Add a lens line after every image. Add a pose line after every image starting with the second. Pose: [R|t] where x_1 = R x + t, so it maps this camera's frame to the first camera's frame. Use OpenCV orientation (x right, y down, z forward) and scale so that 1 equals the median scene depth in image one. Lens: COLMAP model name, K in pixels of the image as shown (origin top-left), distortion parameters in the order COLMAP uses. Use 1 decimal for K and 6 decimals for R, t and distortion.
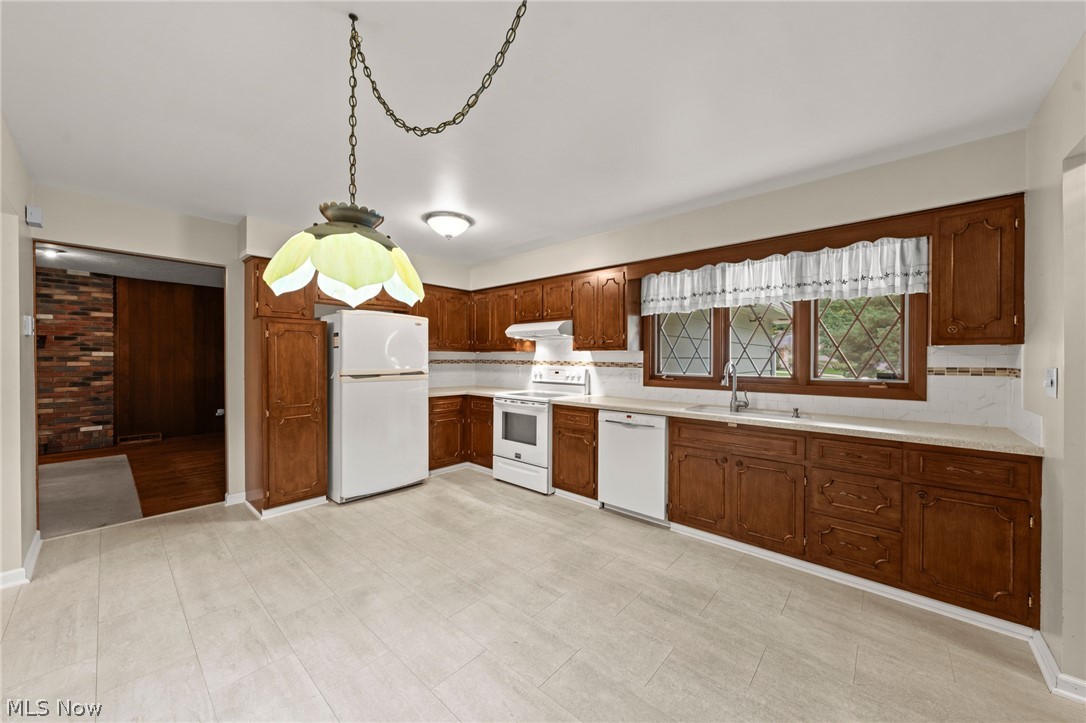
lens RADIAL K [[391.0, 0, 543.0], [0, 391.0, 361.5], [0, 0, 1]] dist [0.002523, 0.000329]
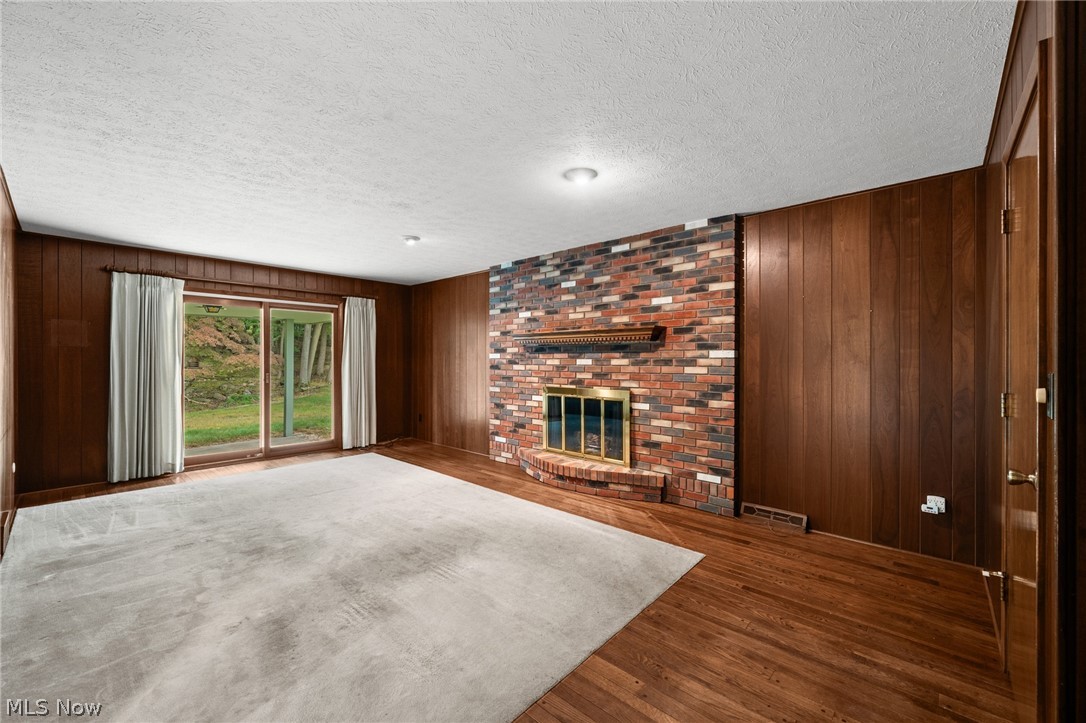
lens RADIAL K [[437.9, 0, 543.0], [0, 437.9, 361.5], [0, 0, 1]] dist [-0.000834, -0.000047]
pose [[-0.009444, -0.000574, -0.999955, -0.479830], [-0.008433, 0.999964, -0.000494, -0.005778], [0.999920, 0.008428, -0.009449, 0.756501]]
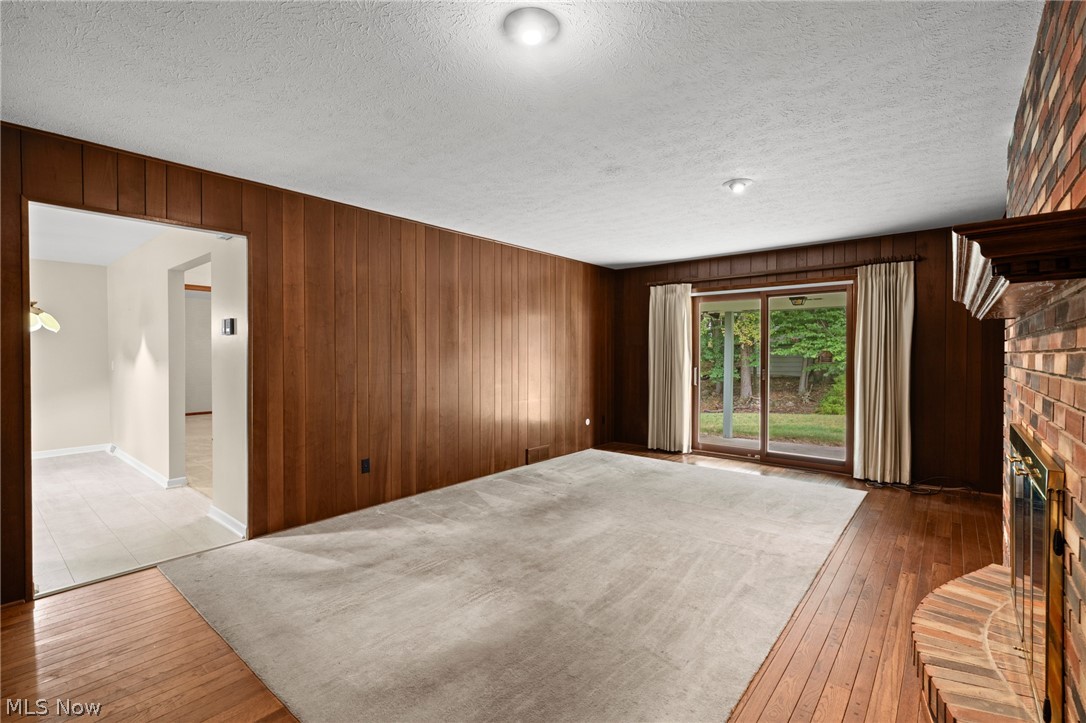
lens RADIAL K [[487.5, 0, 543.0], [0, 487.5, 361.5], [0, 0, 1]] dist [-0.000499, -0.000057]
pose [[-0.999520, -0.004361, -0.030670, -0.993718], [-0.005097, 0.999700, 0.023938, -0.012443], [0.030556, 0.024083, -0.999243, 1.122614]]
